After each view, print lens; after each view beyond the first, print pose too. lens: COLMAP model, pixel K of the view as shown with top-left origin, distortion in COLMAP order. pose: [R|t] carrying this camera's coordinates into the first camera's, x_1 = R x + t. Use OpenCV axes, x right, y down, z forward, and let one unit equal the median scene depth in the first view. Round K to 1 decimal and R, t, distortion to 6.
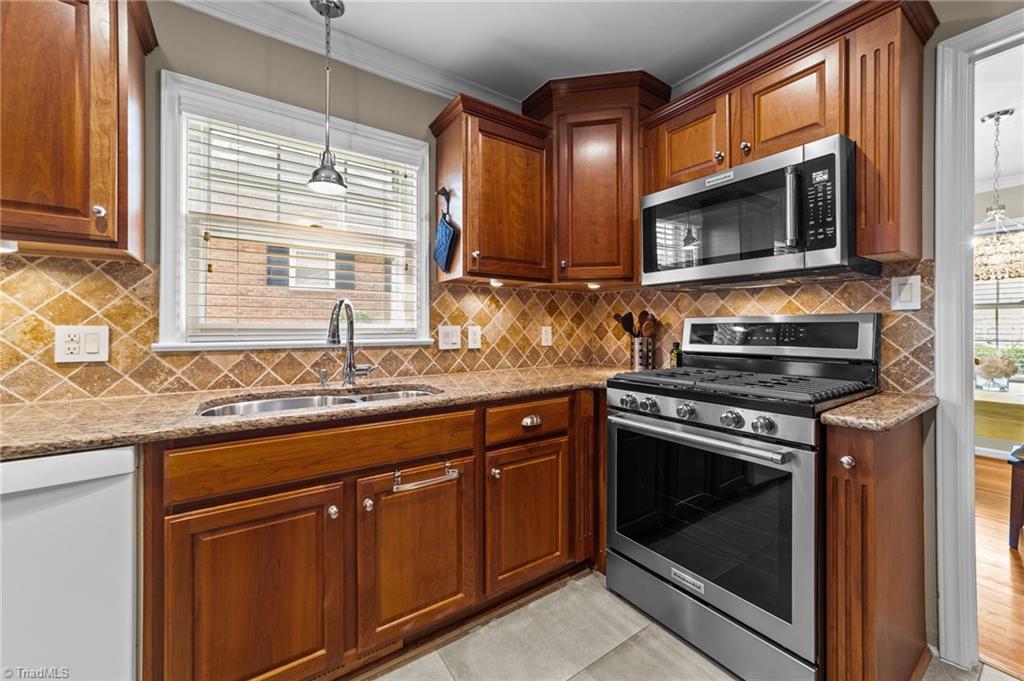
lens RADIAL K [[393.2, 0, 511.4], [0, 393.2, 333.7], [0, 0, 1]] dist [-0.005838, 0.001208]
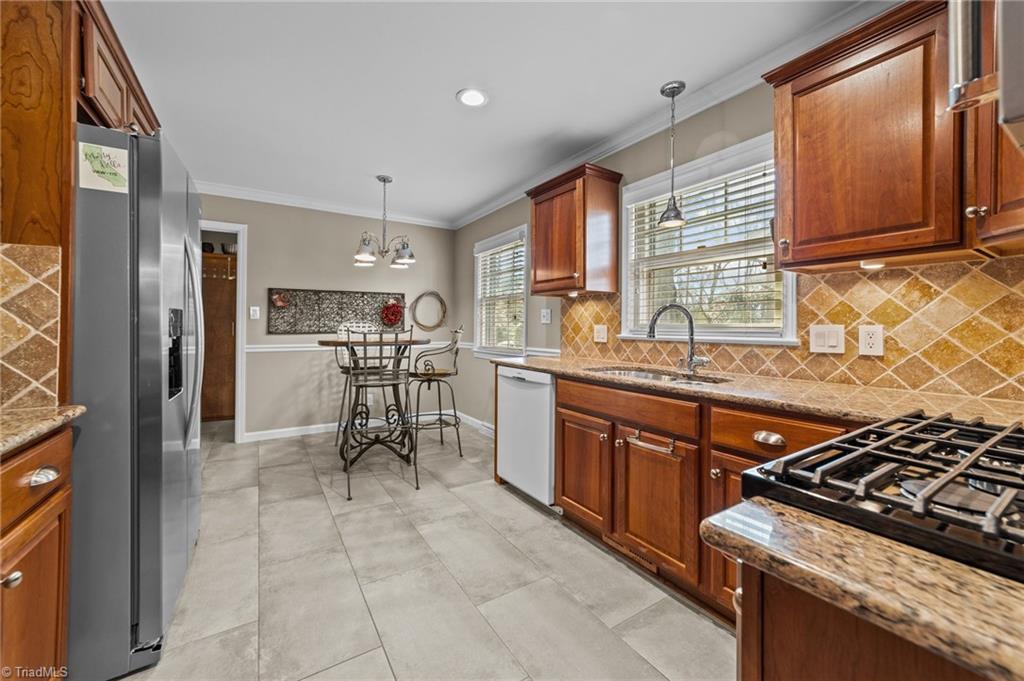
lens RADIAL K [[393.2, 0, 510.9], [0, 393.2, 324.3], [0, 0, 1]] dist [-0.005838, 0.001208]
pose [[-0.022275, -0.001925, -0.999750, 0.759530], [-0.016367, 0.999865, -0.001560, -0.009581], [0.999618, 0.016328, -0.022303, 0.394224]]
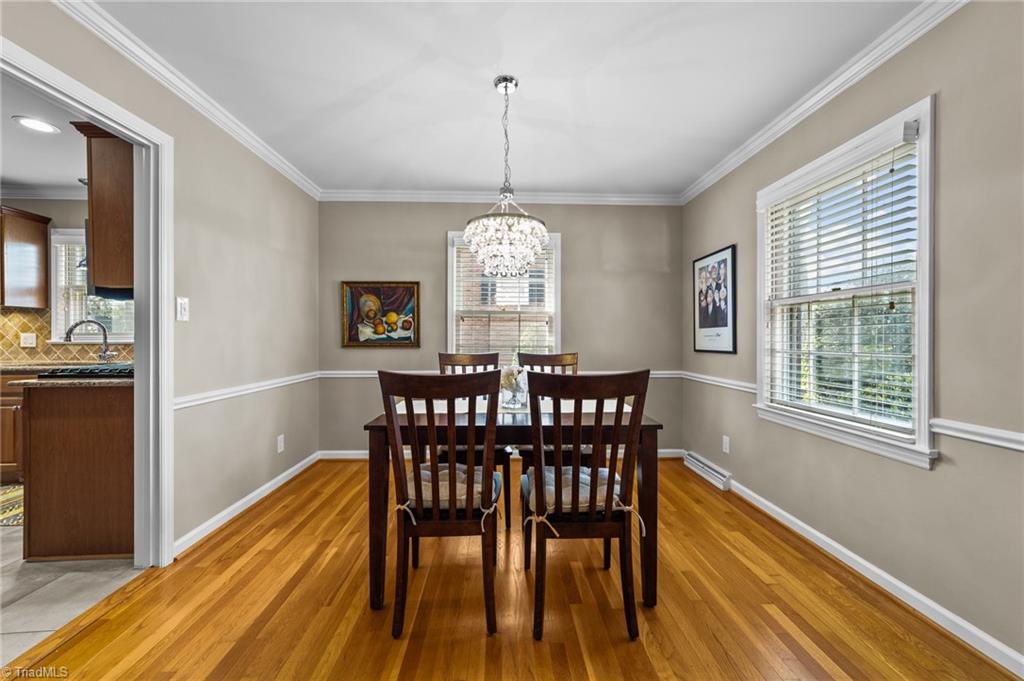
lens RADIAL K [[393.2, 0, 518.5], [0, 393.2, 336.4], [0, 0, 1]] dist [-0.005838, 0.001208]
pose [[0.855947, 0.003872, -0.517049, 2.203078], [-0.009414, 0.999923, -0.008096, -0.005815], [0.516978, 0.011797, 0.855917, 0.321017]]
